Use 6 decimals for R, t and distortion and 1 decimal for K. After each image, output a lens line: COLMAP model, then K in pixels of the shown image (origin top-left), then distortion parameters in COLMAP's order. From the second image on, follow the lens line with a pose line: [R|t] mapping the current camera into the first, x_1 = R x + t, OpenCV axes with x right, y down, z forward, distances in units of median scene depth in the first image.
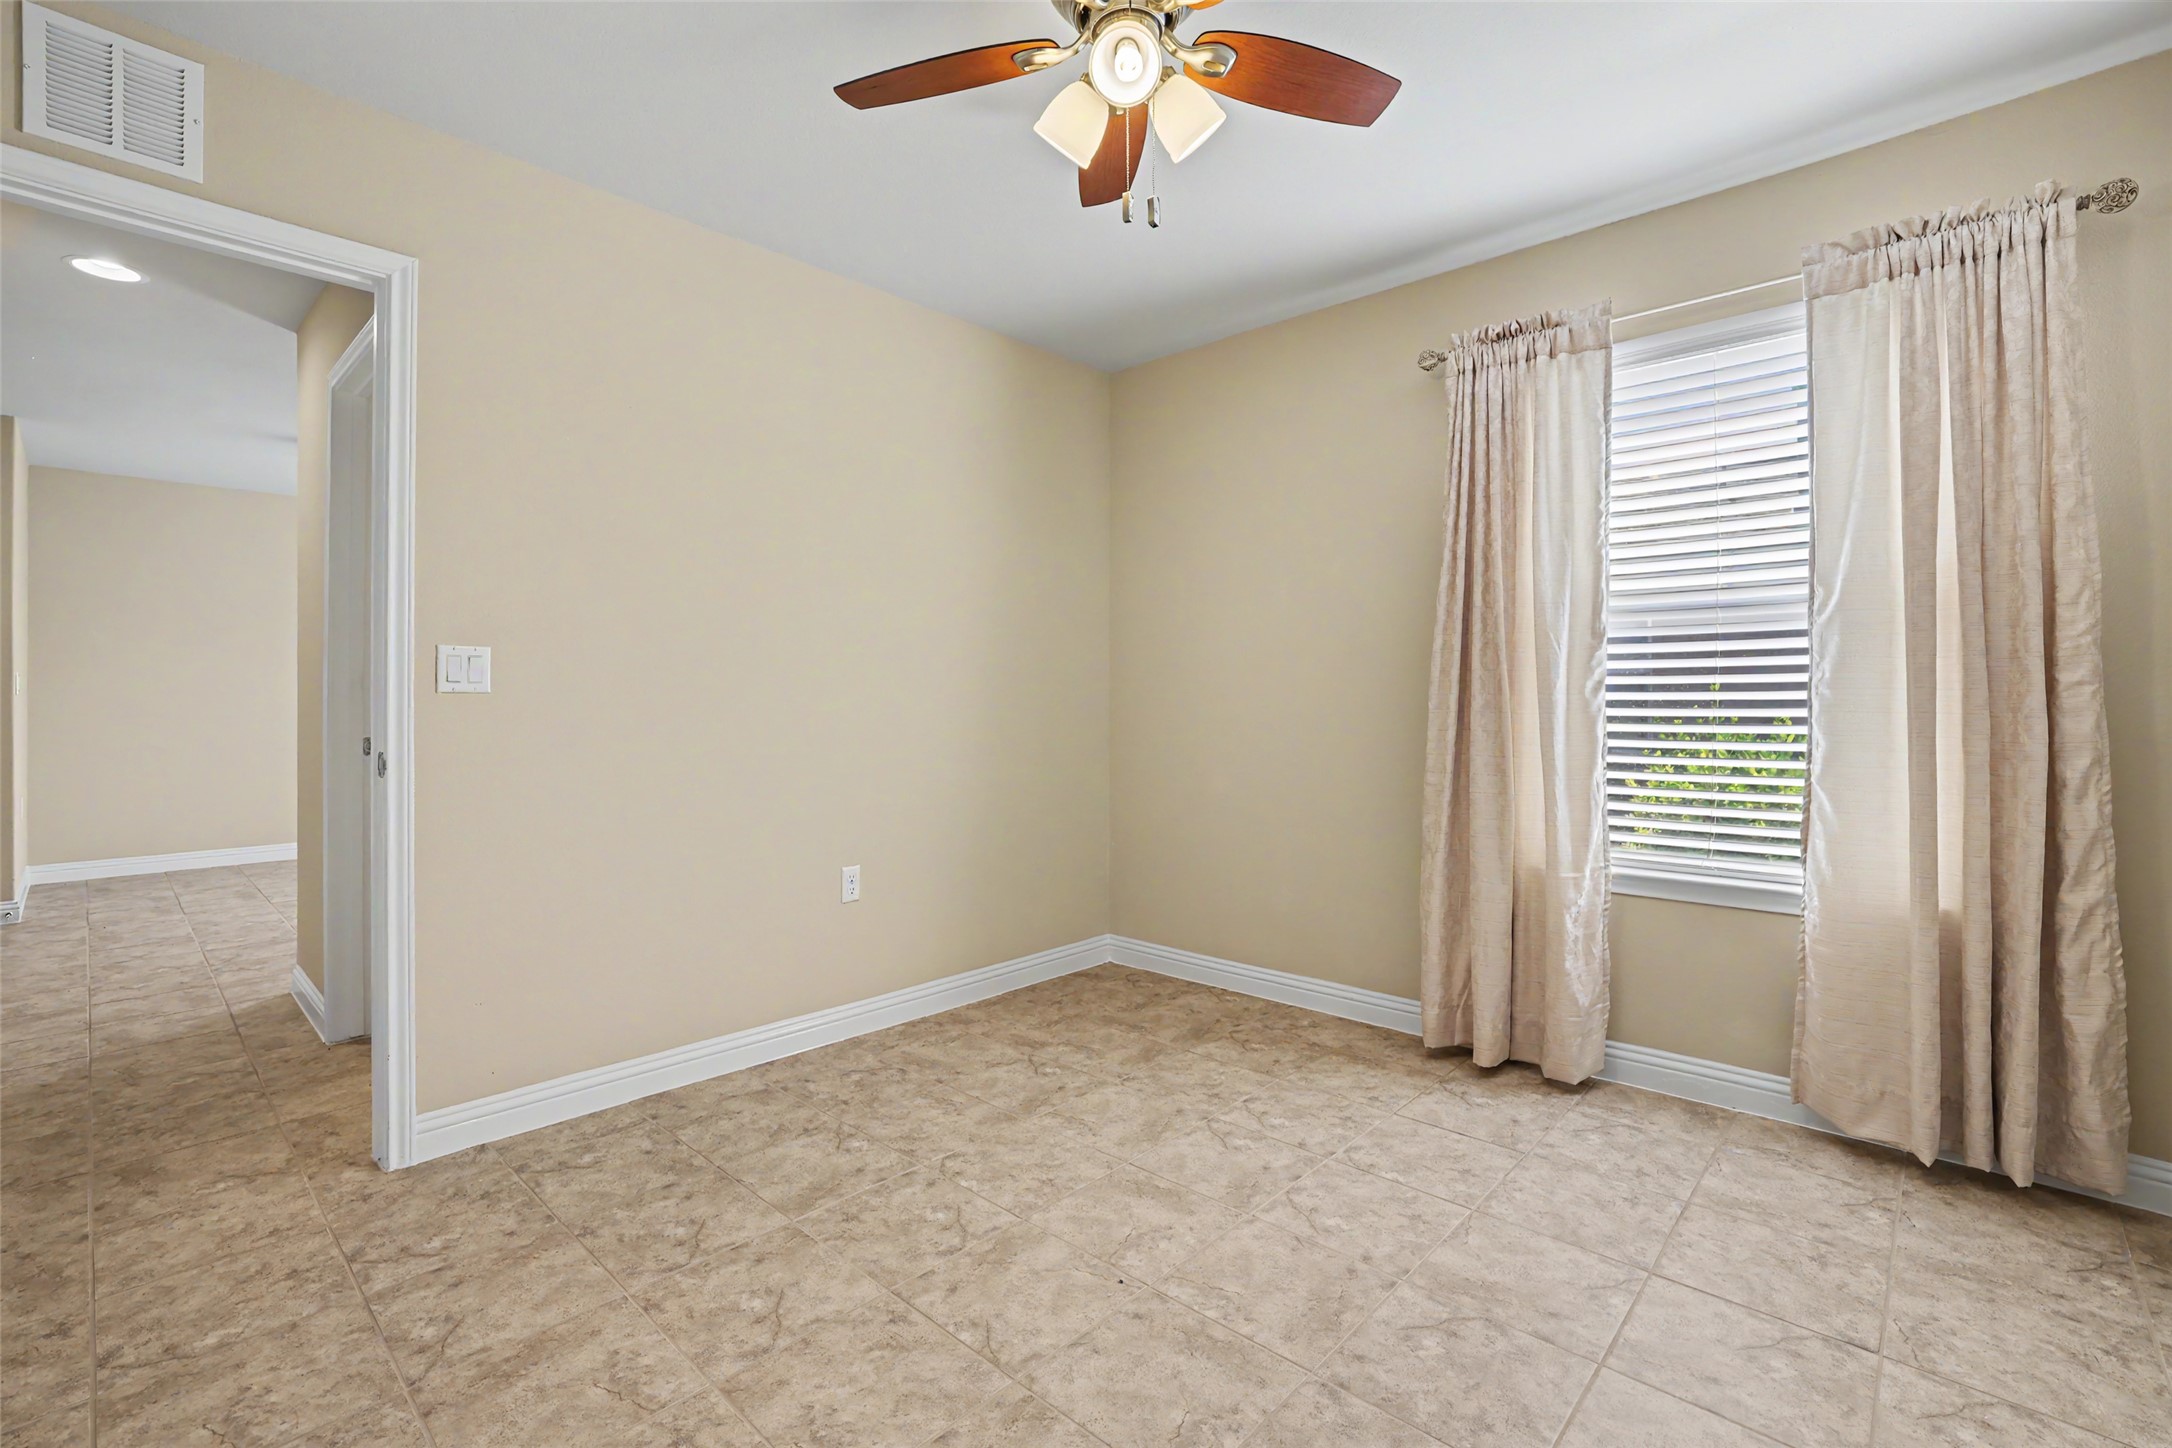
lens RADIAL K [[961.0, 0, 1078.2], [0, 961.0, 716.9], [0, 0, 1]] dist [-0.021389, 0.000884]
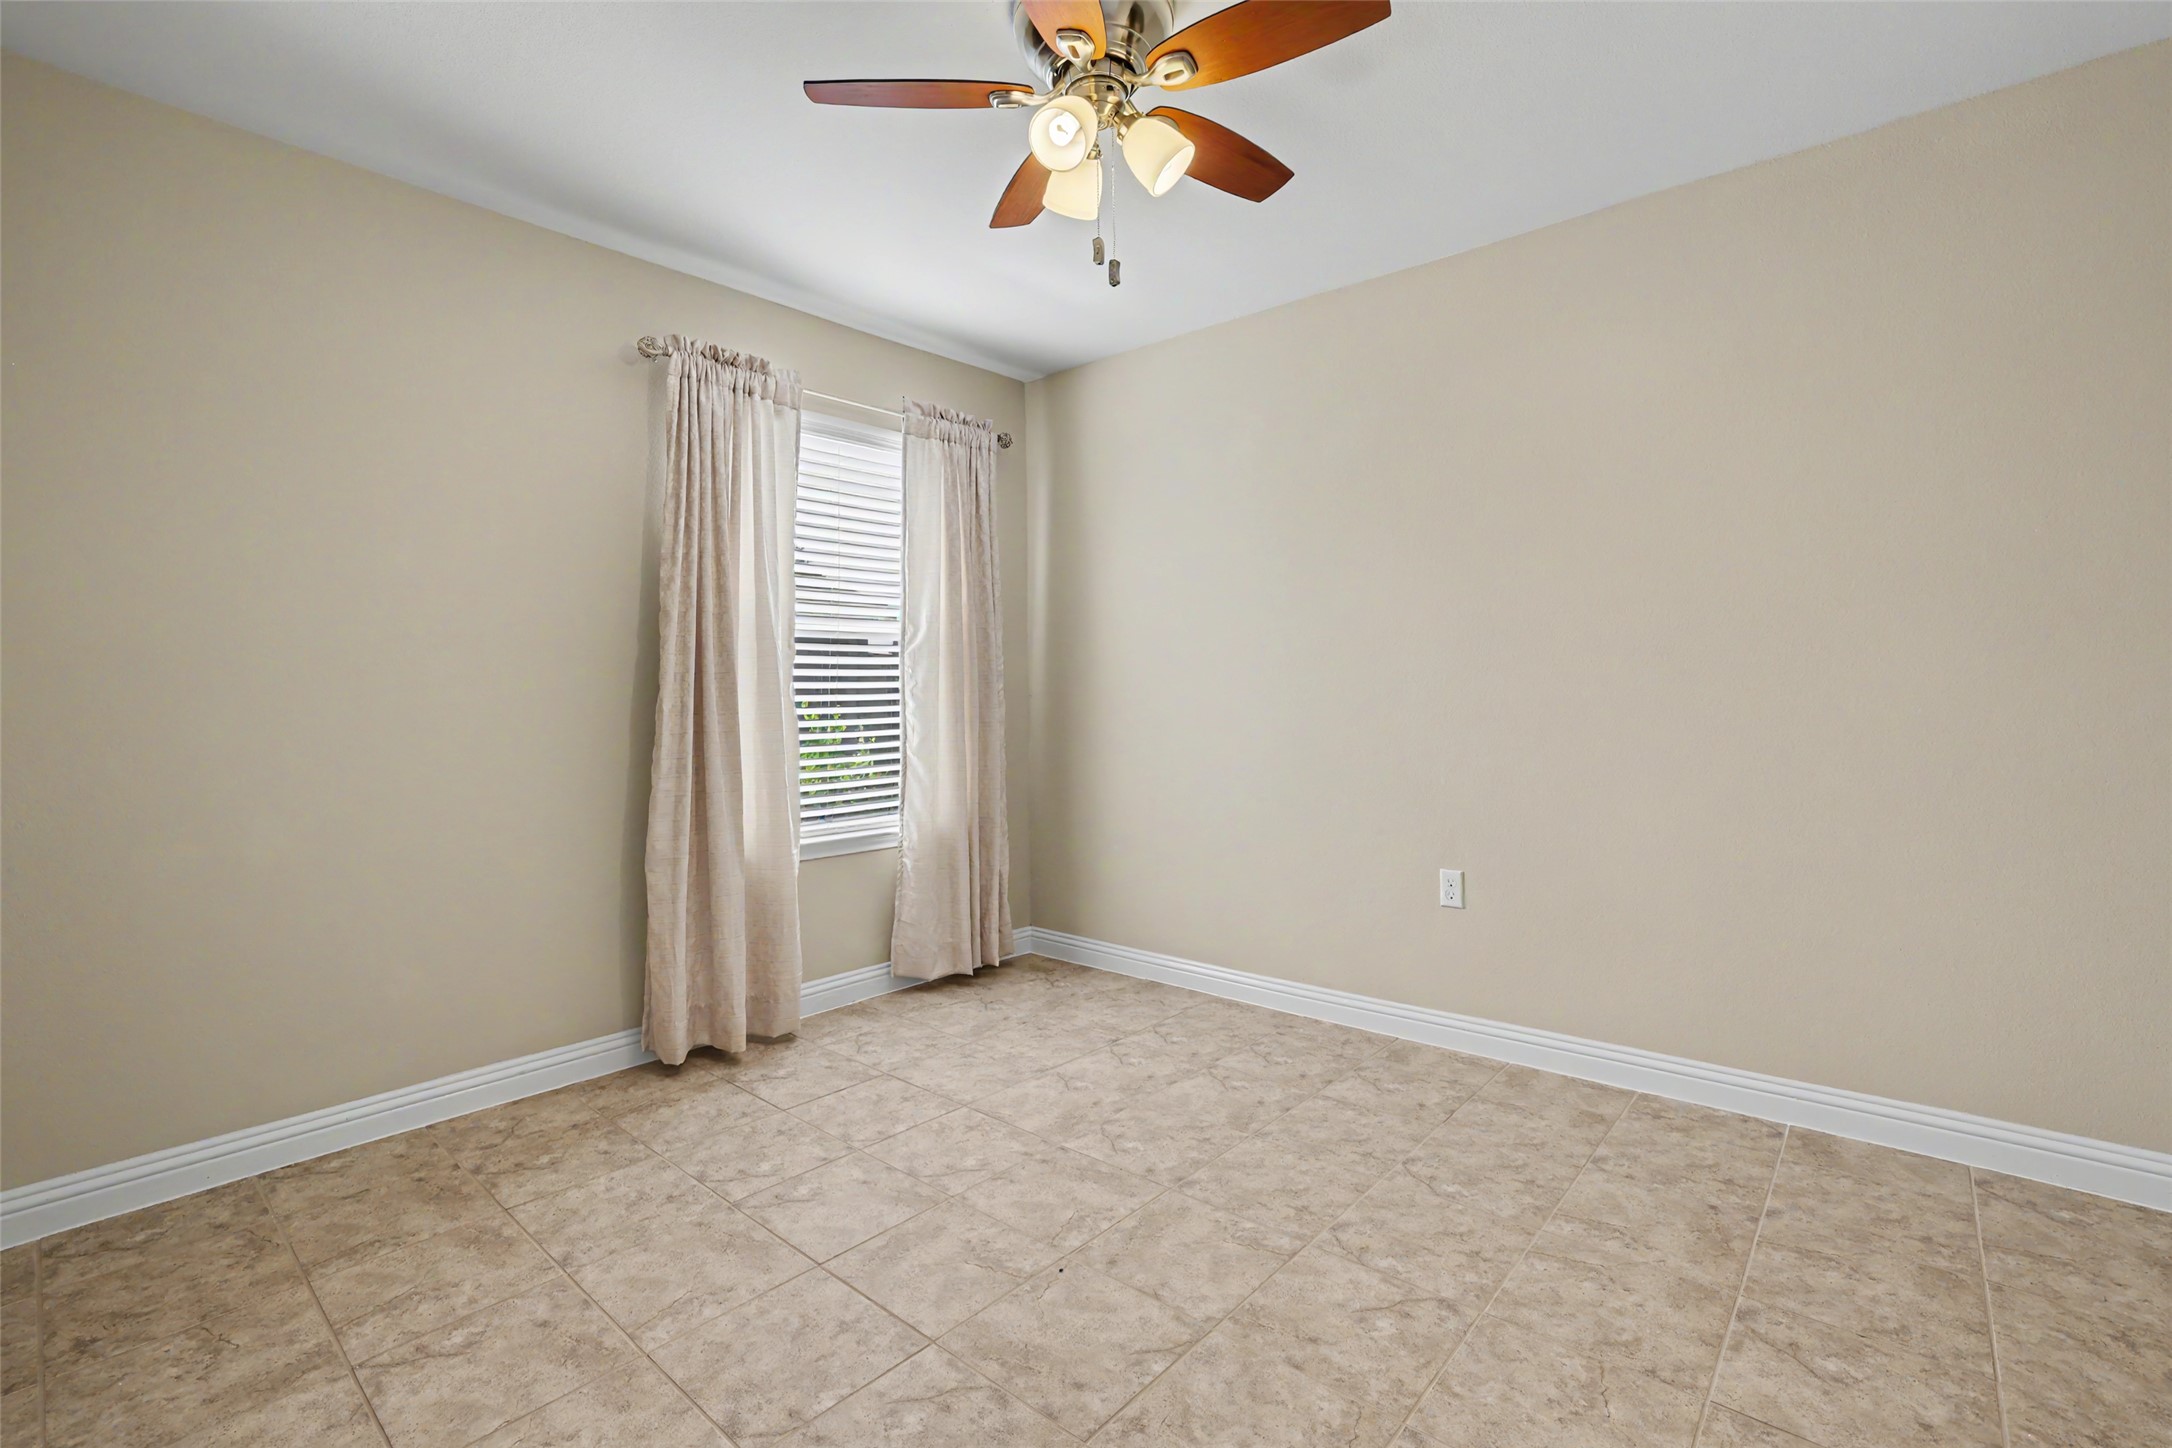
lens RADIAL K [[961.0, 0, 1076.7], [0, 961.0, 703.7], [0, 0, 1]] dist [-0.021389, 0.000884]
pose [[-0.027764, -0.005777, 0.999598, -0.741048], [0.026402, 0.999630, 0.006511, -0.014809], [-0.999266, 0.026572, -0.027601, 0.759556]]
